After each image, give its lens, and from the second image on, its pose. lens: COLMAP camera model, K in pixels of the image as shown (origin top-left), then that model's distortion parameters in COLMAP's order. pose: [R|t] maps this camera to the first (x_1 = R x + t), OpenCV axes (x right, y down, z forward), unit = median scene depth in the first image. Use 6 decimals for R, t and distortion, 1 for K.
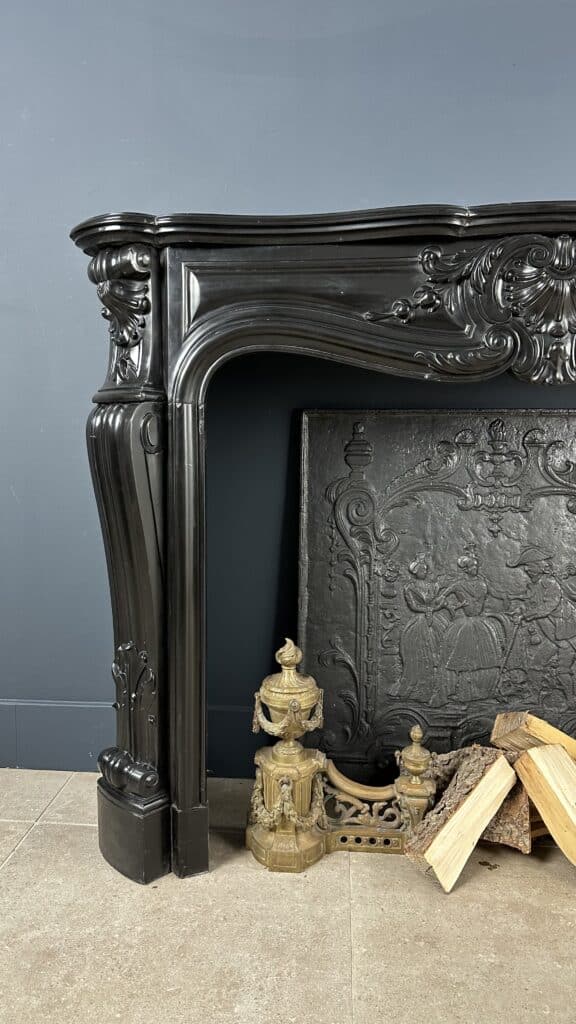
lens RADIAL K [[760.1, 0, 236.2], [0, 760.1, 520.2], [0, 0, 1]] dist [0.033717, -0.046282]
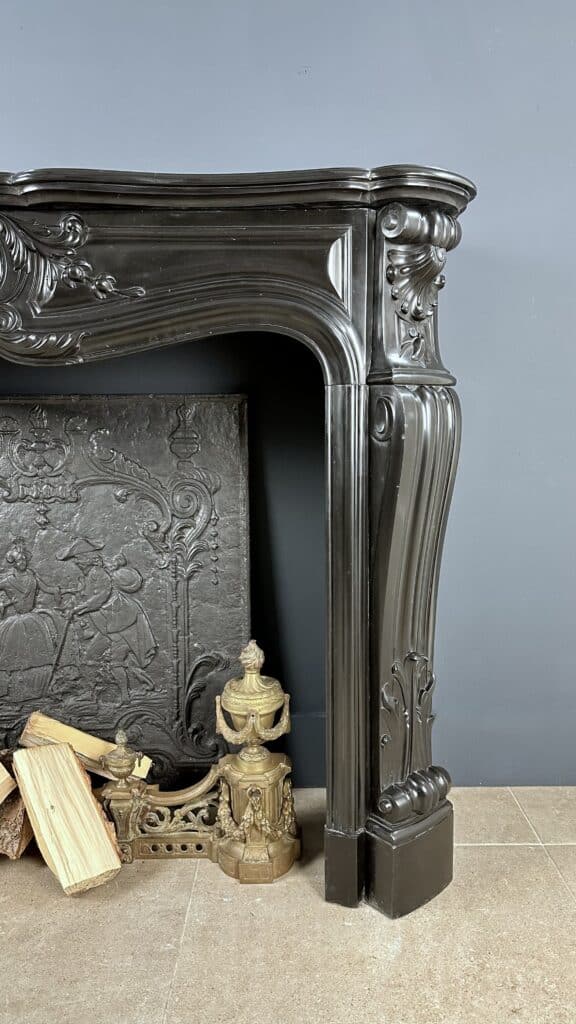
lens RADIAL K [[760.1, 0, 314.7], [0, 760.1, 510.9], [0, 0, 1]] dist [0.033717, -0.046282]
pose [[0.995497, -0.029524, 0.090080, 0.653377], [0.031127, 0.999380, -0.016445, 0.028059], [-0.089538, 0.019174, 0.995799, 0.010637]]
